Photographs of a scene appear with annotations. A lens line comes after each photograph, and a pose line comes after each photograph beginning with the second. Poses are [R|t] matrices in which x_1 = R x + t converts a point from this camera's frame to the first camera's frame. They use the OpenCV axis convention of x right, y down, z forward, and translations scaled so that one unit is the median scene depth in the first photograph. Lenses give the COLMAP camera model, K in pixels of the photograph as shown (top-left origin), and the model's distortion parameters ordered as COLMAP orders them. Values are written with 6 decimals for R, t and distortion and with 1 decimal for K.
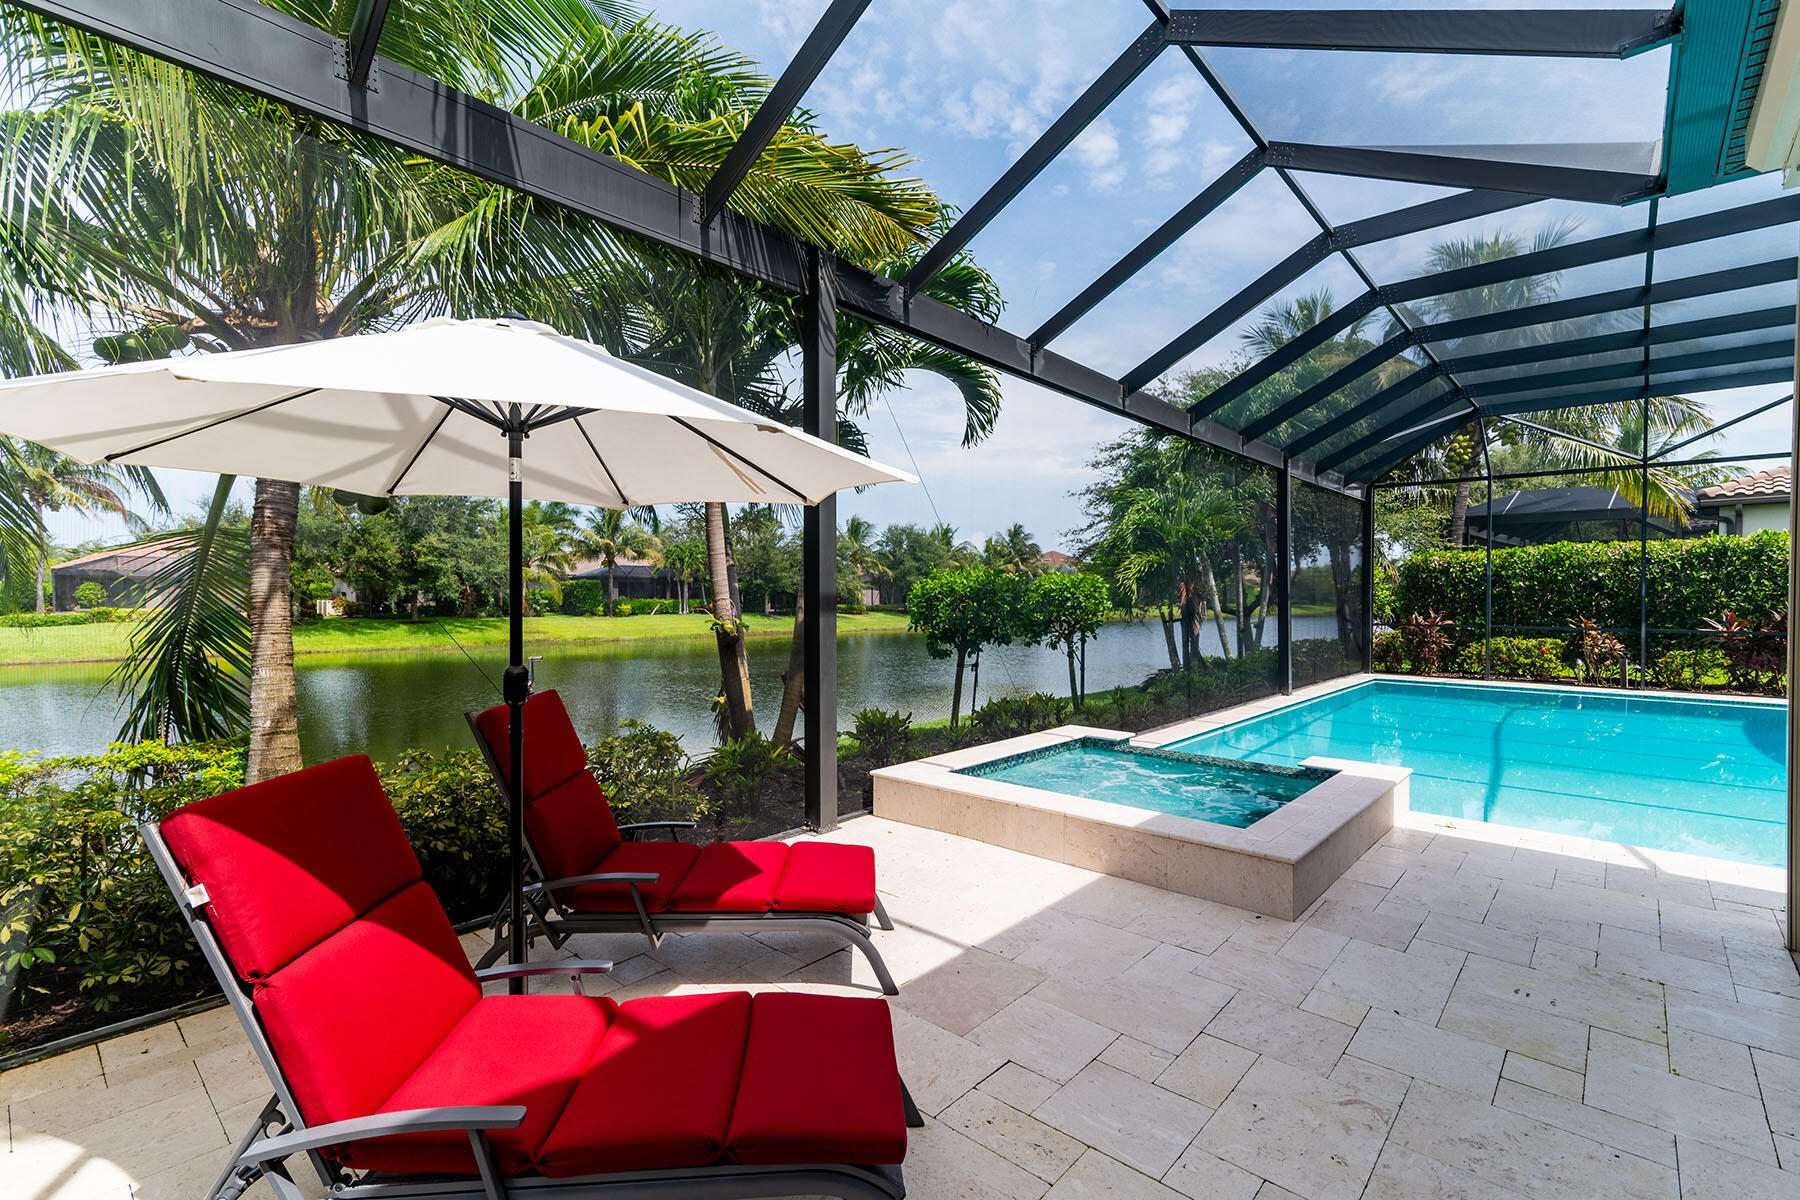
lens RADIAL K [[811.6, 0, 902.9], [0, 811.6, 597.6], [0, 0, 1]] dist [0.014240, 0.000014]
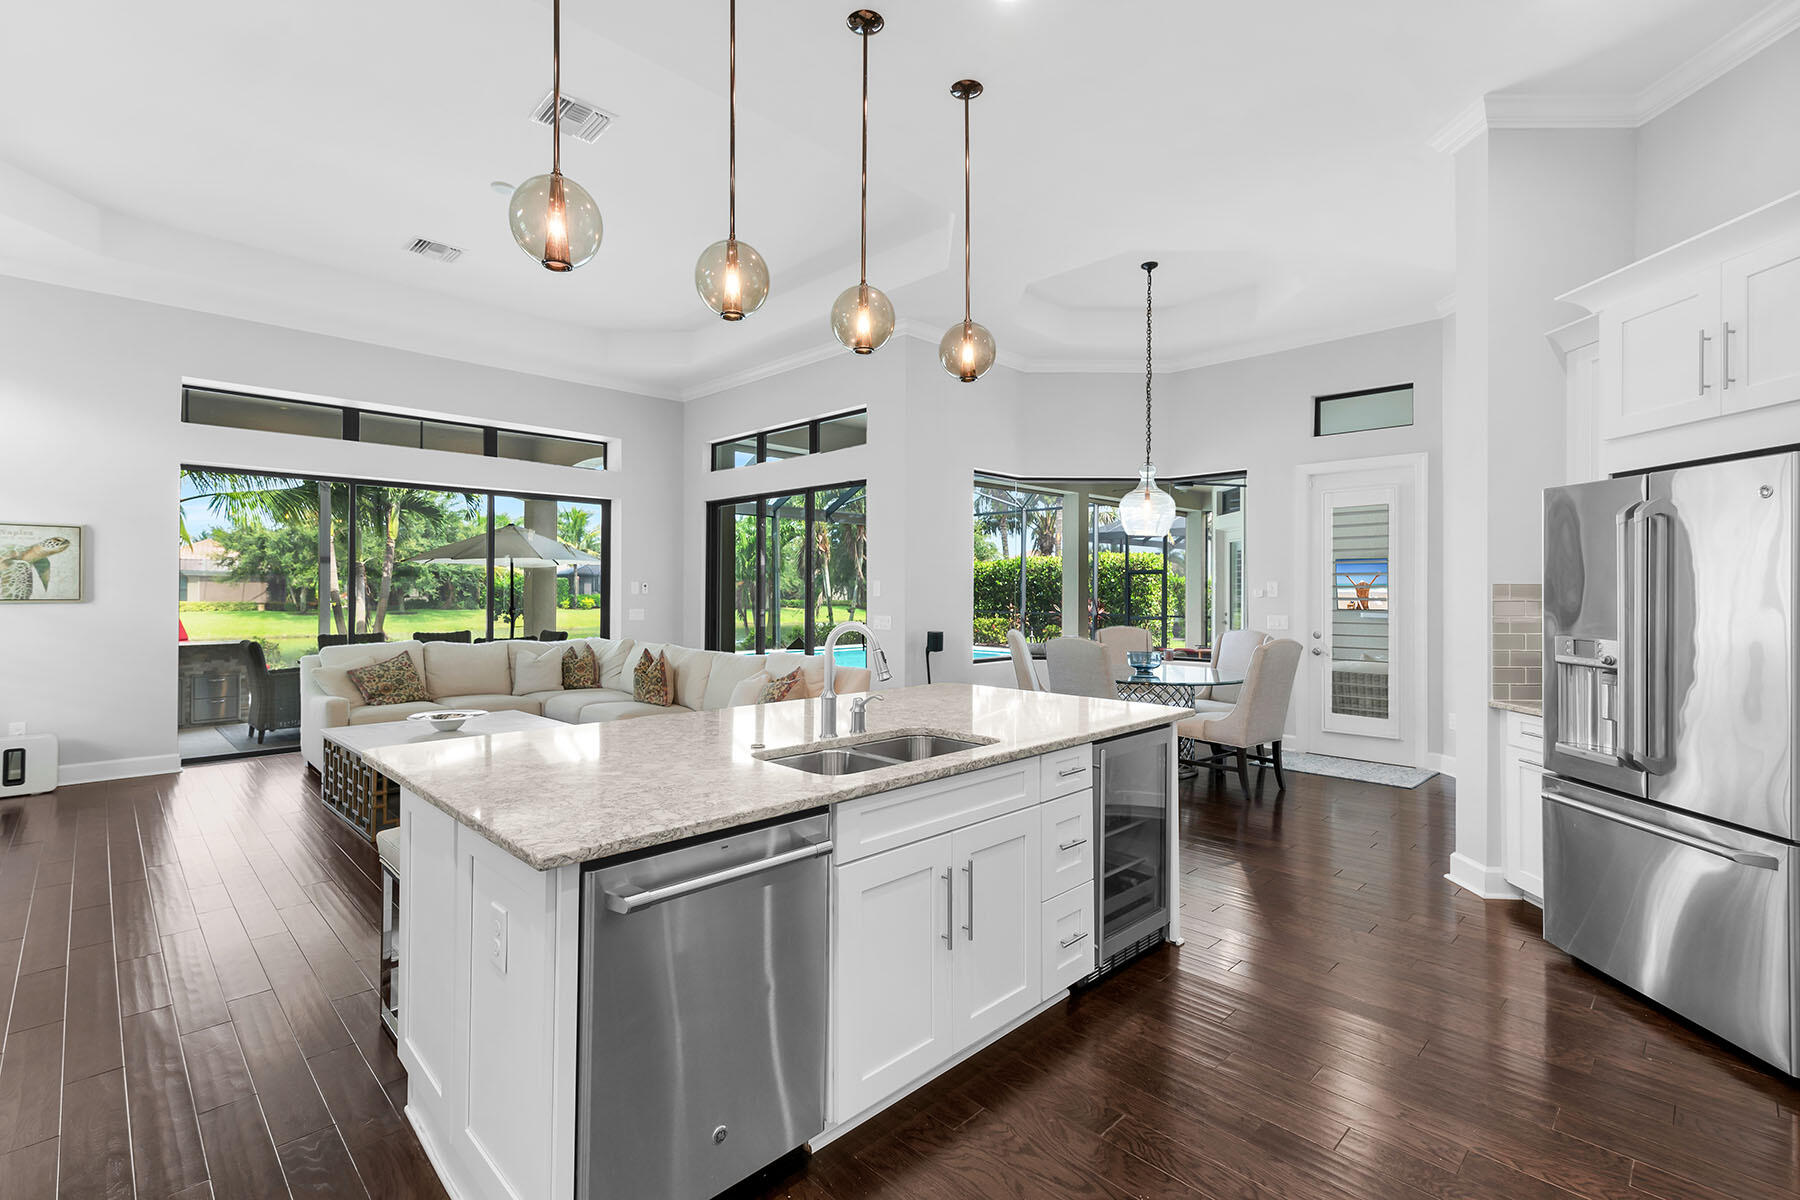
lens RADIAL K [[822.3, 0, 903.7], [0, 822.3, 604.4], [0, 0, 1]] dist [0.014575, -0.000381]
pose [[0.998322, 0.002596, -0.057851, 0.631698], [-0.001869, 0.999919, 0.012611, 0.003095], [0.057879, -0.012482, 0.998246, -0.522649]]
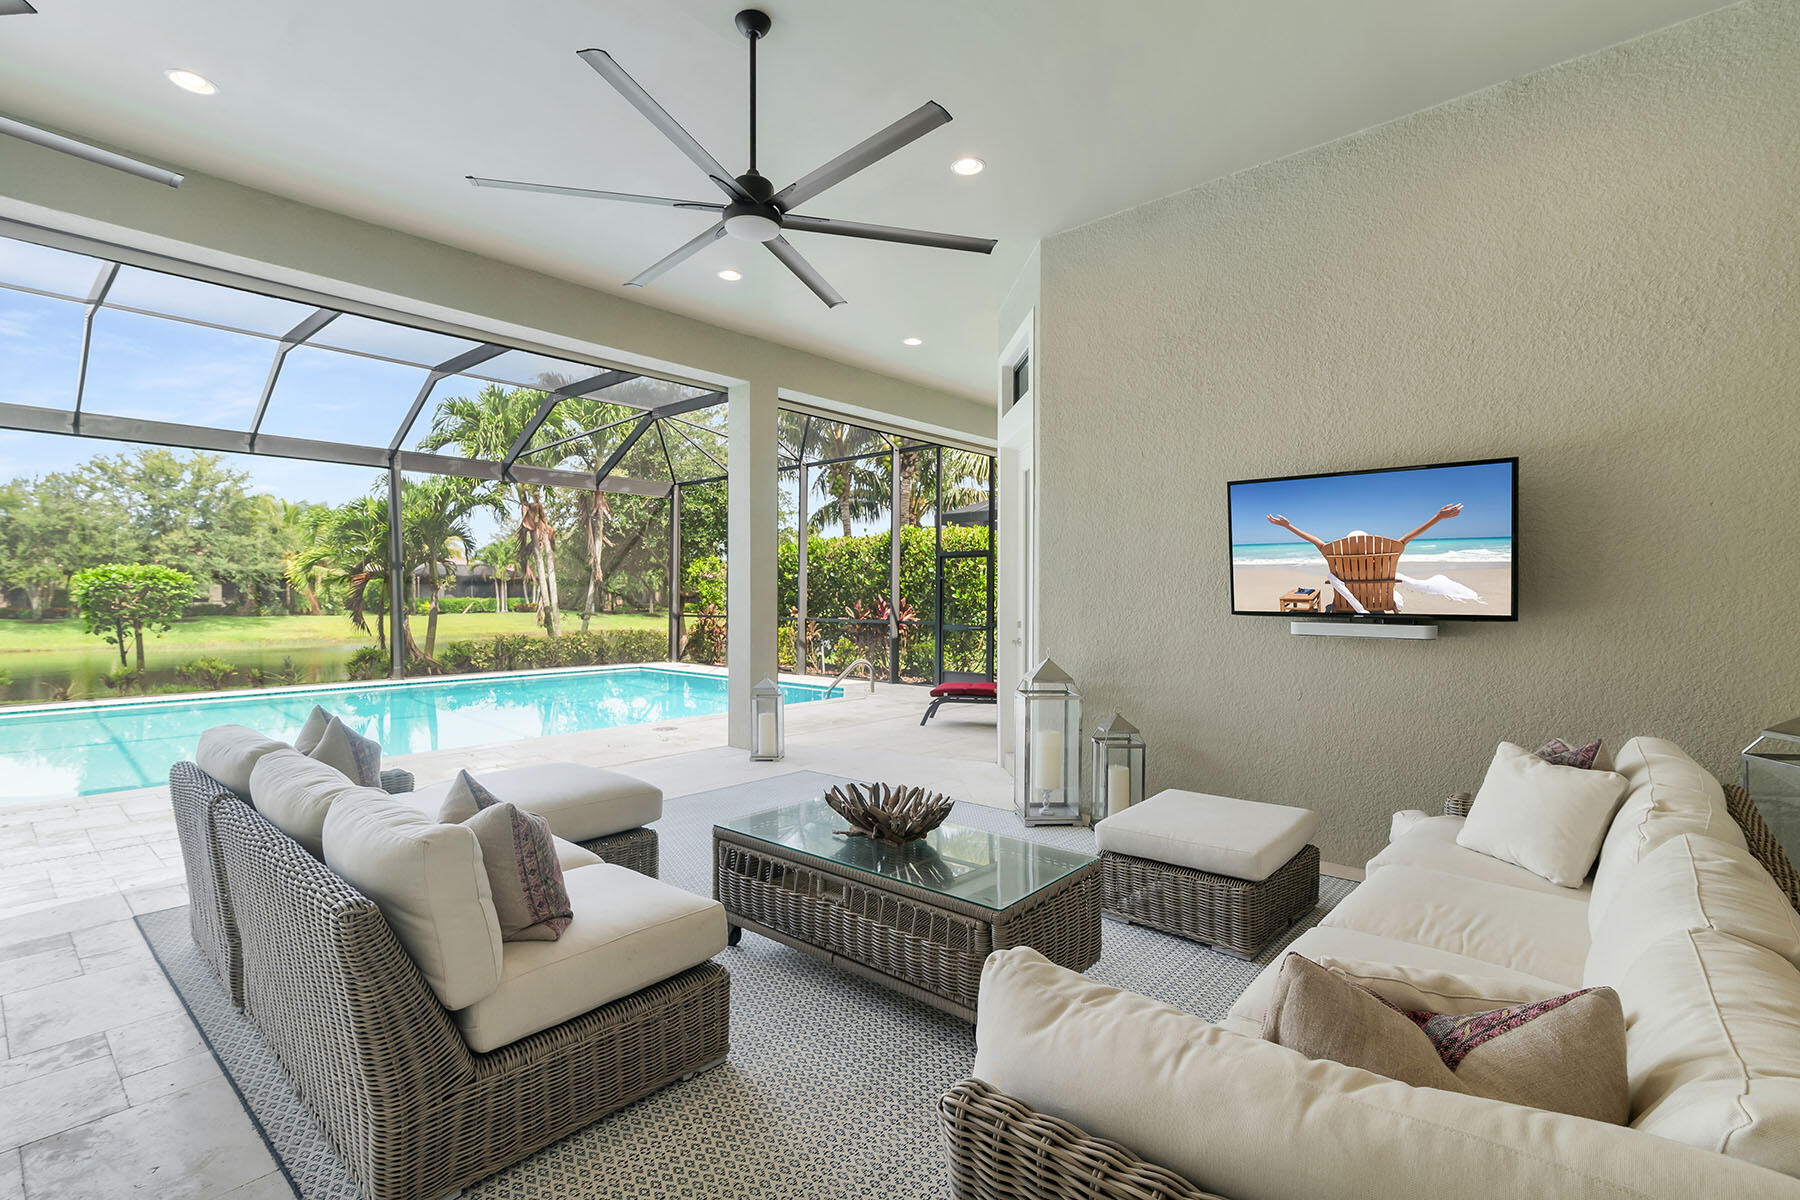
lens RADIAL K [[822.3, 0, 903.7], [0, 822.3, 604.4], [0, 0, 1]] dist [0.014575, -0.000381]
pose [[0.999979, -0.000515, 0.006444, 0.853067], [0.000466, 0.999971, 0.007627, 0.010598], [-0.006448, -0.007623, 0.999950, -0.064046]]
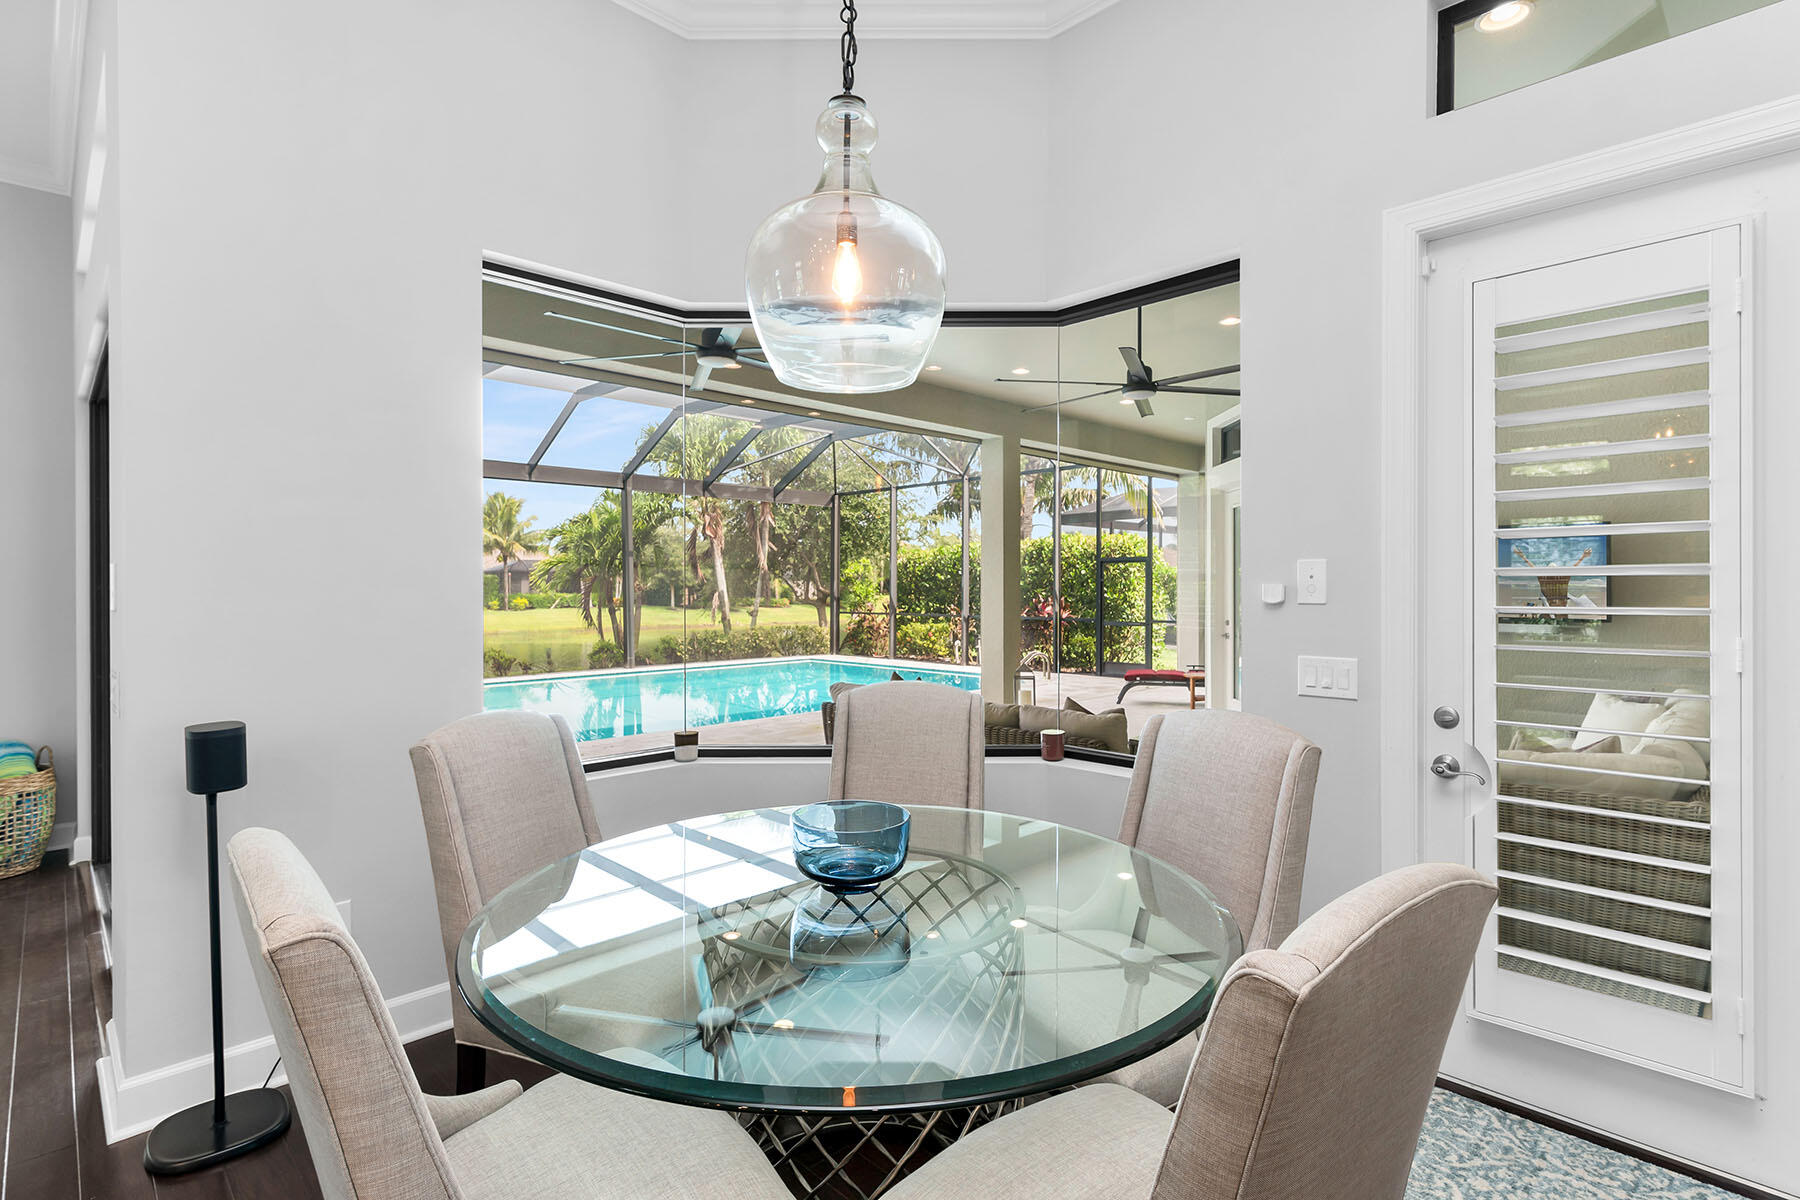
lens RADIAL K [[875.2, 0, 891.8], [0, 875.2, 597.5], [0, 0, 1]] dist [0.002230, 0.000078]
pose [[0.997490, -0.003680, -0.070712, 0.735846], [0.004235, 0.999961, 0.007707, 0.001891], [0.070681, -0.007987, 0.997467, -0.241900]]
